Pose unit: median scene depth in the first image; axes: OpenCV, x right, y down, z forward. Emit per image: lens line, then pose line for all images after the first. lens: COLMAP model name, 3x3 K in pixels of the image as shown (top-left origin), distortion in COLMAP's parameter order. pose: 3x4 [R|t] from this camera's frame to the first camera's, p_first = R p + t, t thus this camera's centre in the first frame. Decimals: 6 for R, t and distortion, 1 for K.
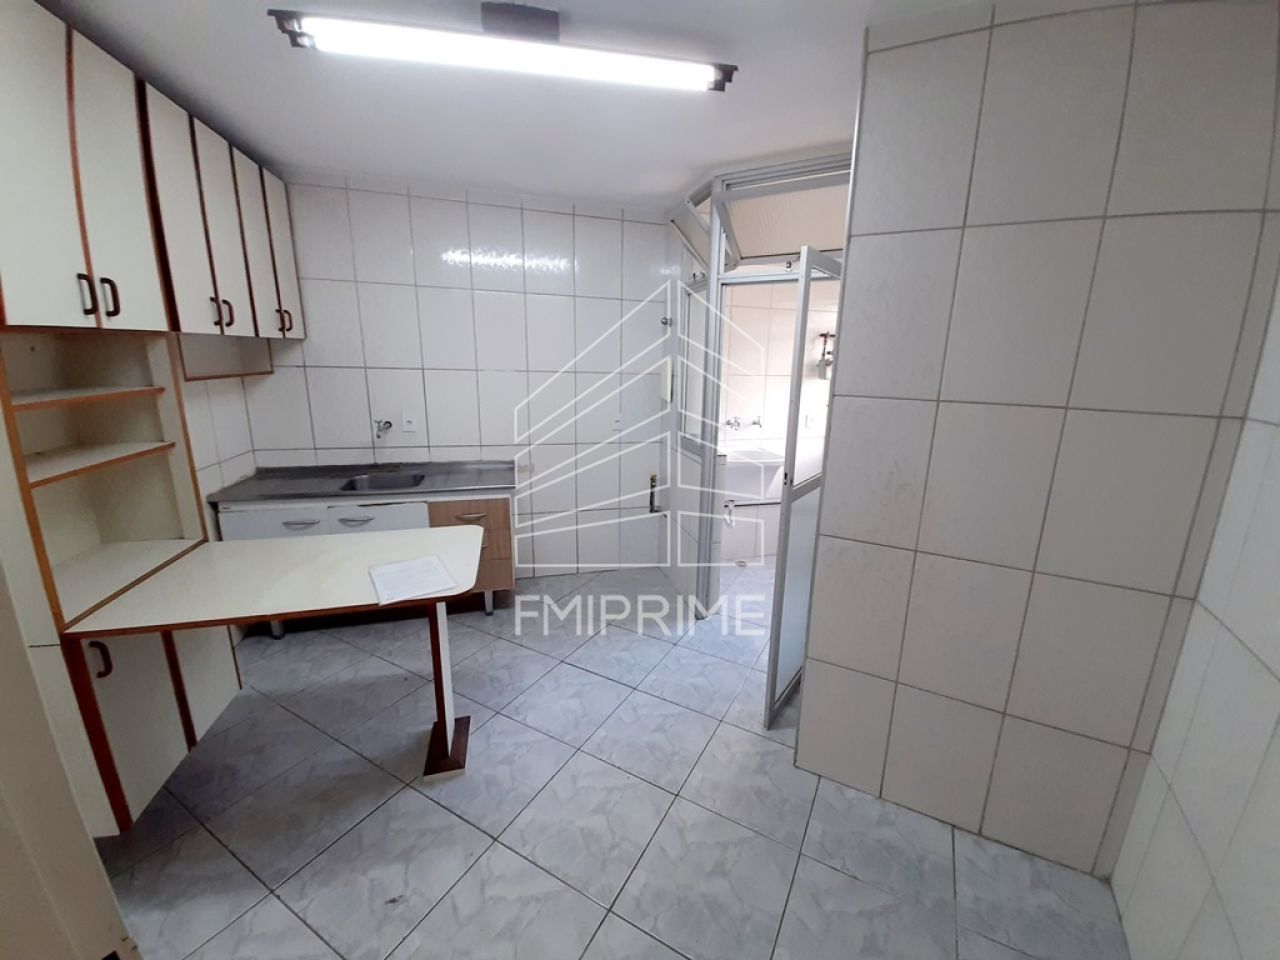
lens RADIAL K [[501.2, 0, 659.4], [0, 501.2, 478.0], [0, 0, 1]] dist [0.017623, -0.015655]
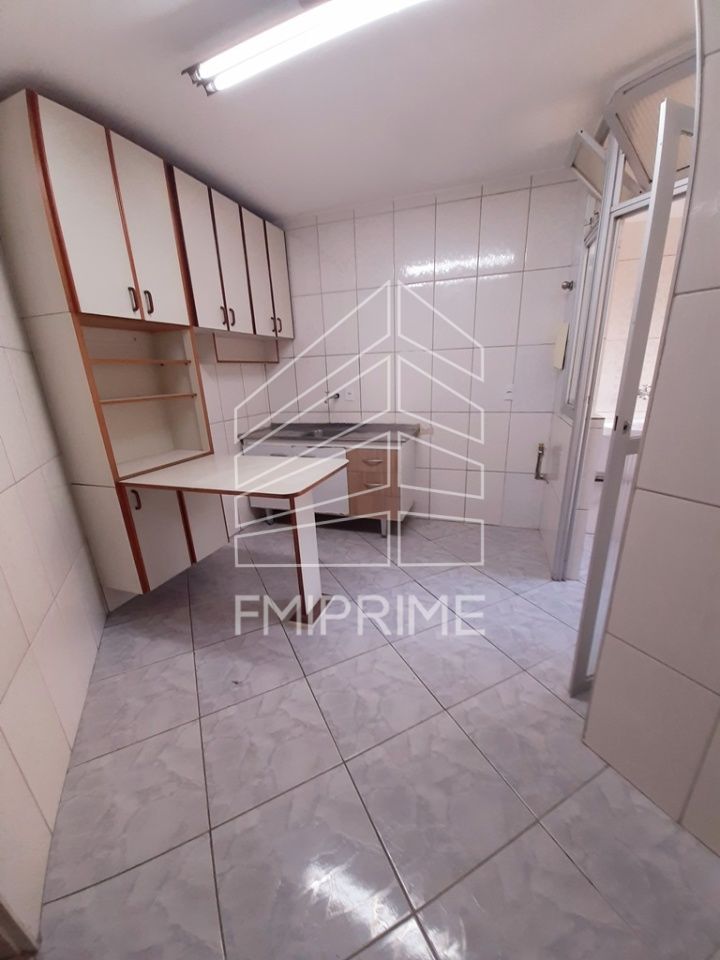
lens RADIAL K [[373.6, 0, 362.3], [0, 373.6, 499.5], [0, 0, 1]] dist [0.013765, -0.011882]
pose [[0.810210, 0.134615, -0.570472, 0.267885], [-0.078820, 0.989452, 0.121538, 0.080588], [0.580816, -0.053506, 0.812275, 0.227995]]
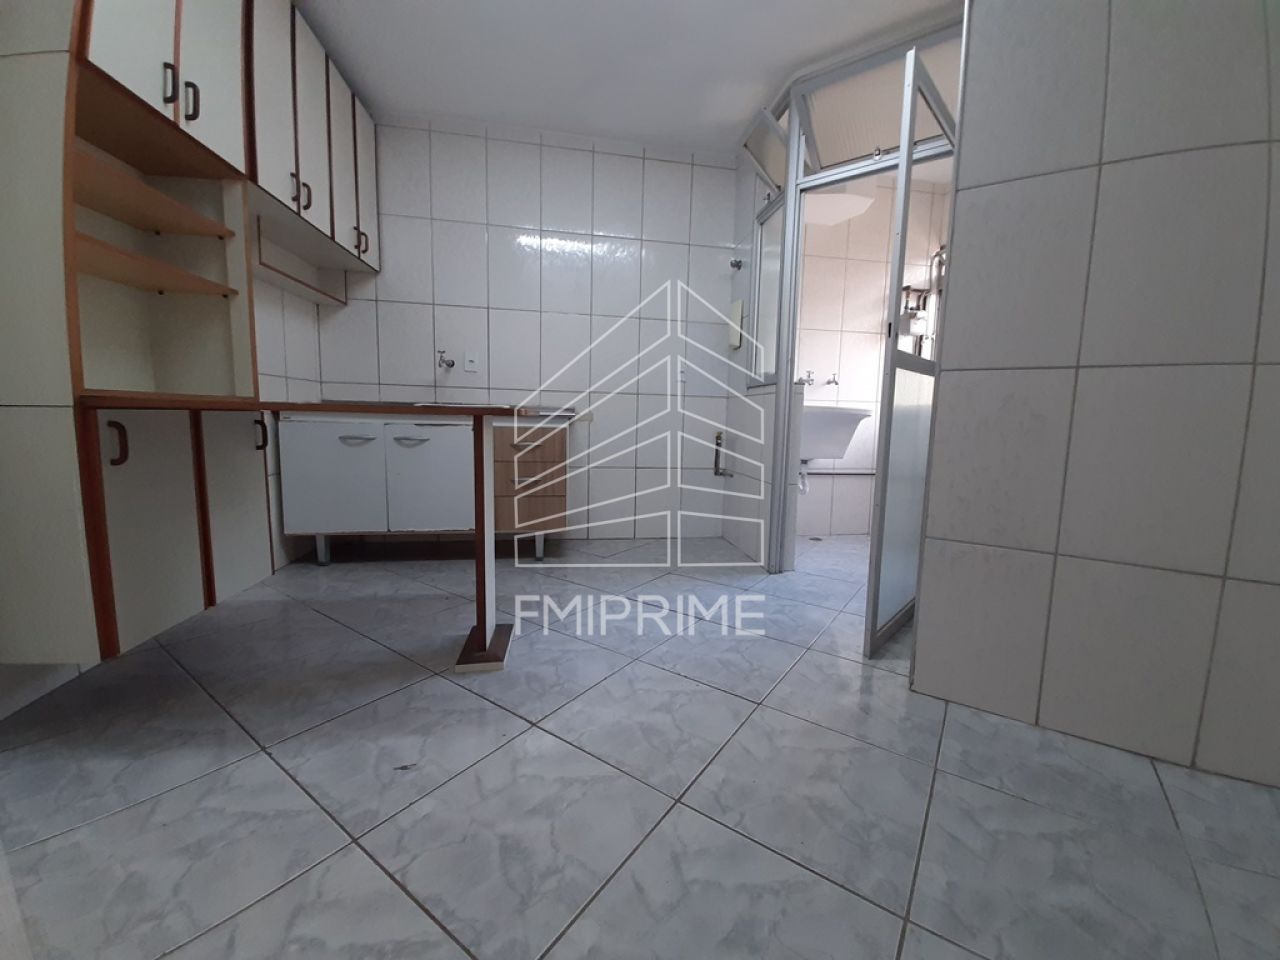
lens RADIAL K [[501.2, 0, 659.4], [0, 501.2, 478.0], [0, 0, 1]] dist [0.017623, -0.015655]
pose [[0.994304, 0.014433, -0.105602, -0.039759], [-0.027118, 0.992442, -0.119684, 0.342738], [0.103076, 0.121865, 0.987180, 0.148772]]
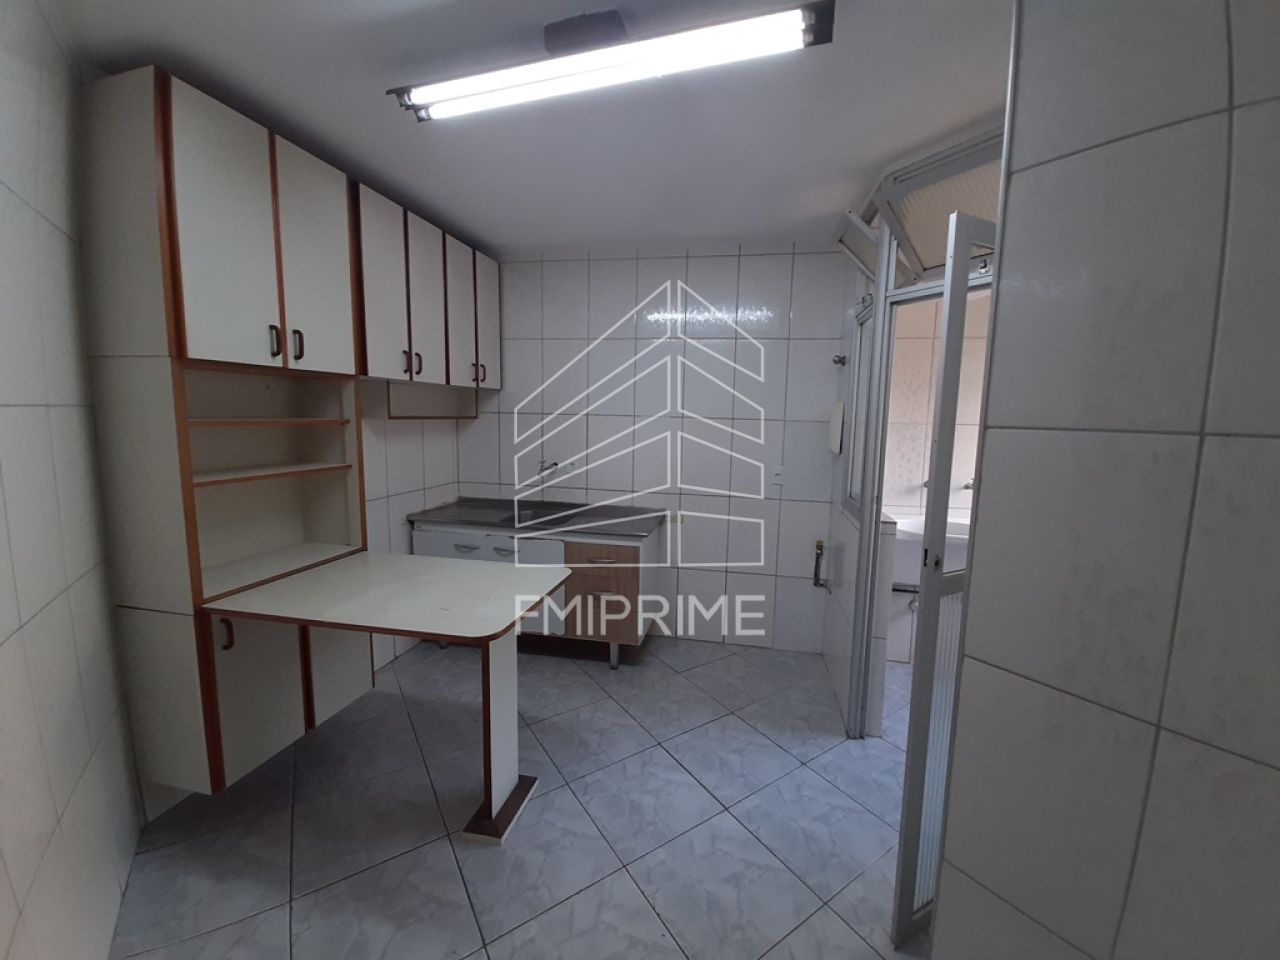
lens RADIAL K [[499.8, 0, 658.7], [0, 499.8, 475.8], [0, 0, 1]] dist [0.012380, -0.013365]
pose [[0.889169, 0.049309, -0.454914, 0.221438], [-0.106131, 0.989290, -0.100211, -0.001473], [0.445101, 0.137385, 0.884879, 0.234672]]
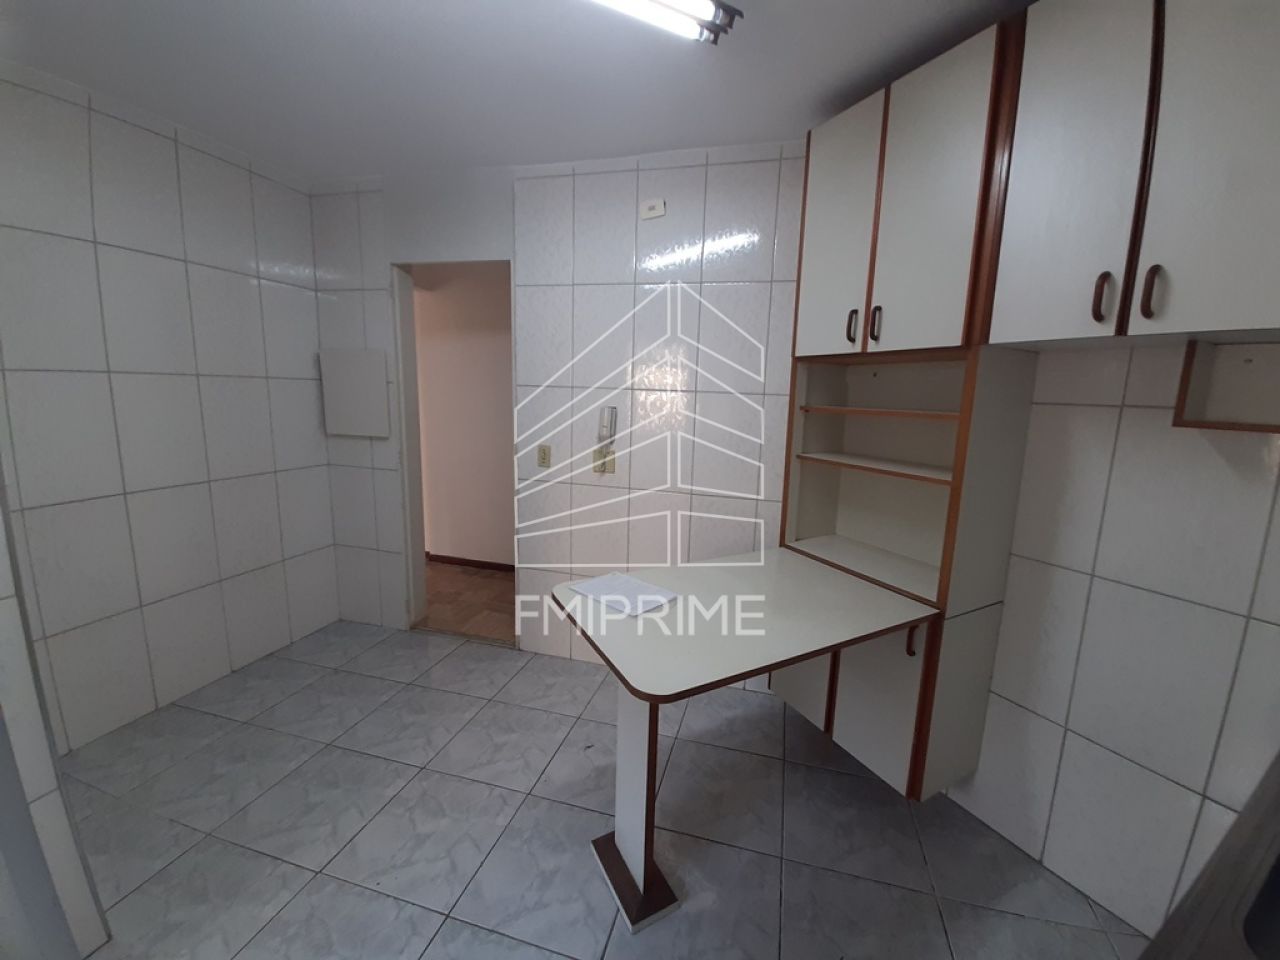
lens RADIAL K [[499.8, 0, 658.7], [0, 499.8, 475.8], [0, 0, 1]] dist [0.012380, -0.013365]
pose [[-0.970428, -0.016017, -0.240857, -0.268366], [-0.108316, 0.920597, 0.375192, -0.296447], [0.215723, 0.390186, -0.895108, 1.445824]]
